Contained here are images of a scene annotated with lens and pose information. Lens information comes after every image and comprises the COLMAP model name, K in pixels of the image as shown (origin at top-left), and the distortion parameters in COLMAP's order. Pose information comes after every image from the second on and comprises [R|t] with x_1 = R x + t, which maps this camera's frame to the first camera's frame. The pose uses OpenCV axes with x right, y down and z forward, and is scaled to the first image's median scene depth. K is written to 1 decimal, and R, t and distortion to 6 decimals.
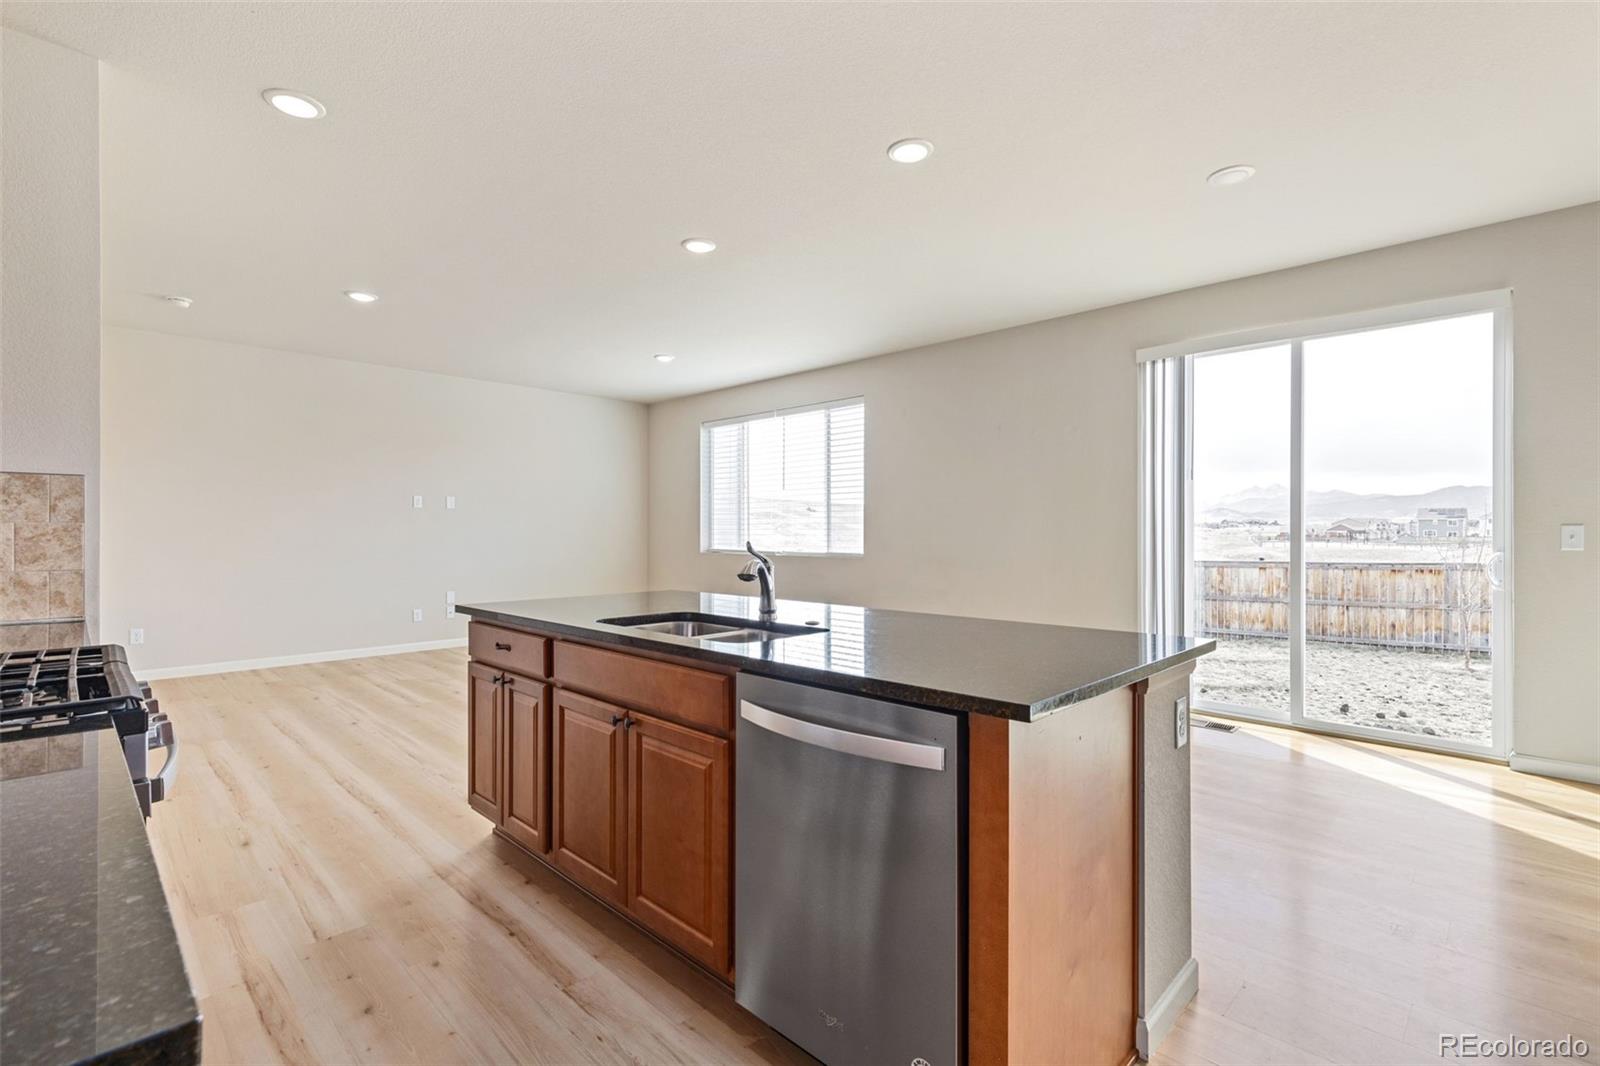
lens RADIAL K [[727.3, 0, 798.2], [0, 727.3, 534.0], [0, 0, 1]] dist [0.007944, -0.000963]
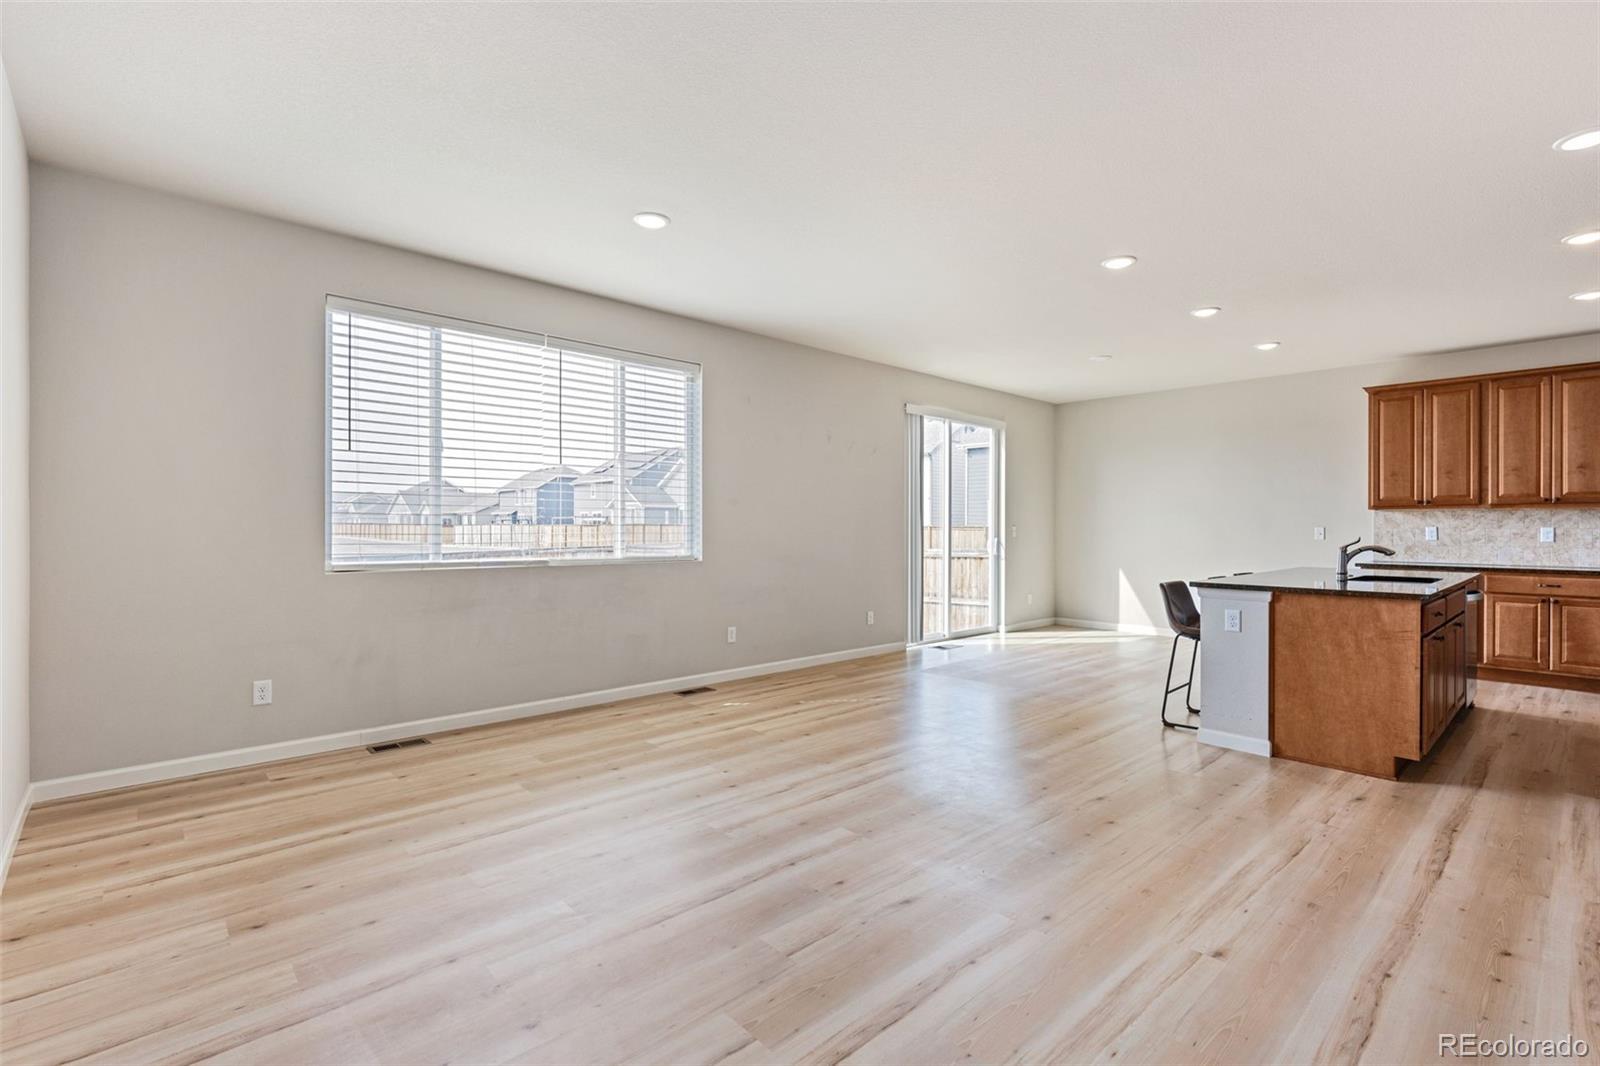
lens RADIAL K [[727.3, 0, 798.5], [0, 727.3, 524.7], [0, 0, 1]] dist [0.007944, -0.000963]
pose [[0.050328, 0.001795, 0.998731, -1.386264], [-0.000014, 0.999998, -0.001797, -0.012092], [-0.998733, 0.000077, 0.050327, 1.590845]]
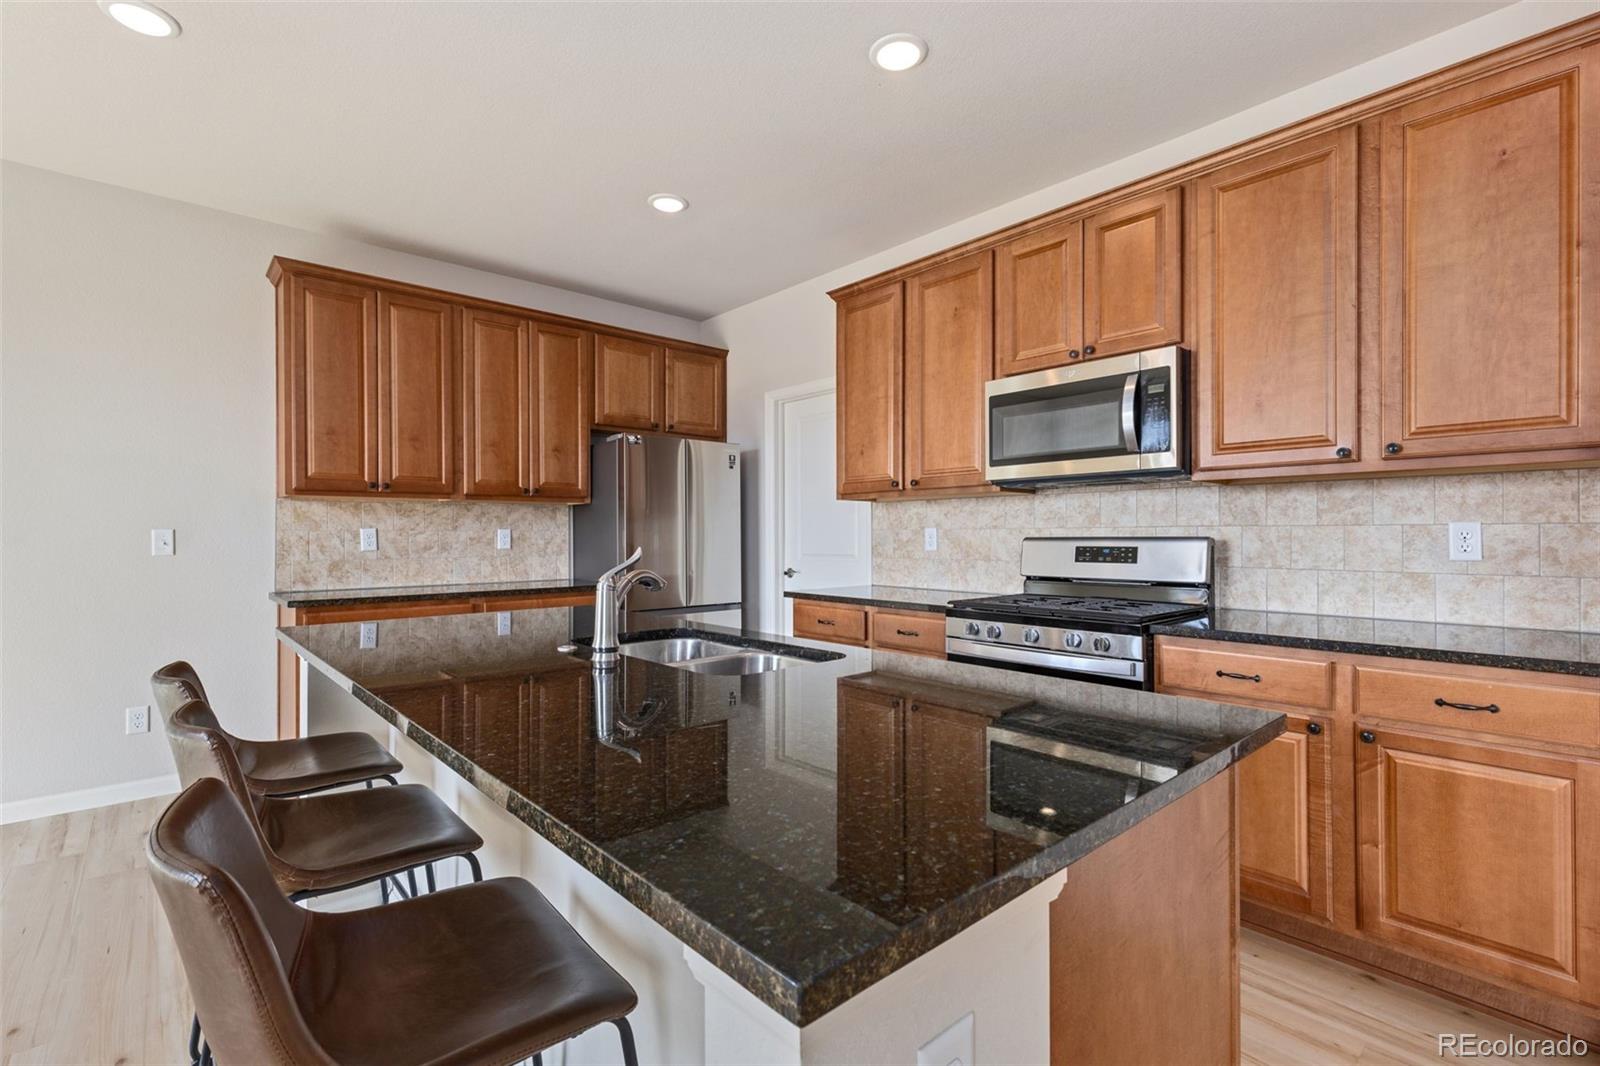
lens RADIAL K [[727.3, 0, 805.5], [0, 727.3, 542.2], [0, 0, 1]] dist [0.007944, -0.000963]
pose [[-0.998468, 0.001943, 0.055296, -0.186999], [0.002702, 0.999903, 0.013651, -0.002418], [-0.055265, 0.013779, -0.998377, 1.159221]]
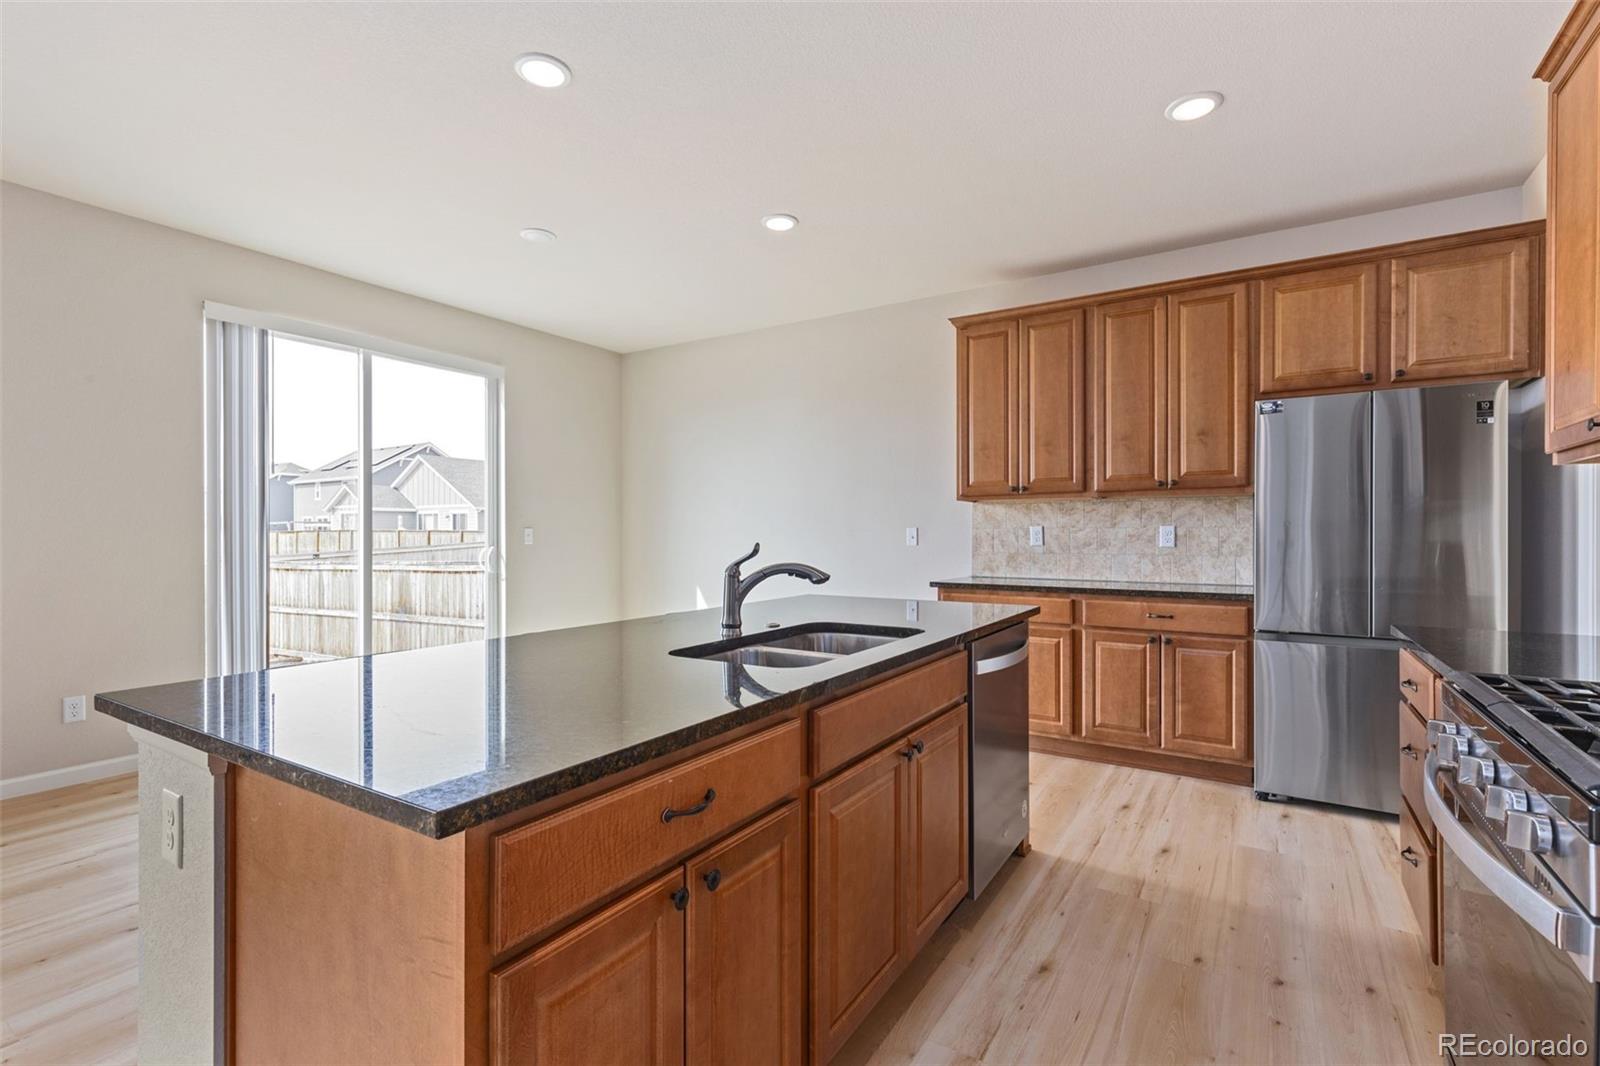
lens RADIAL K [[727.3, 0, 796.6], [0, 727.3, 531.5], [0, 0, 1]] dist [0.007944, -0.000963]
pose [[-0.205780, 0.001038, 0.978598, -0.611197], [0.003882, 0.999992, -0.000244, -0.001839], [-0.978591, 0.003749, -0.205782, 0.754352]]
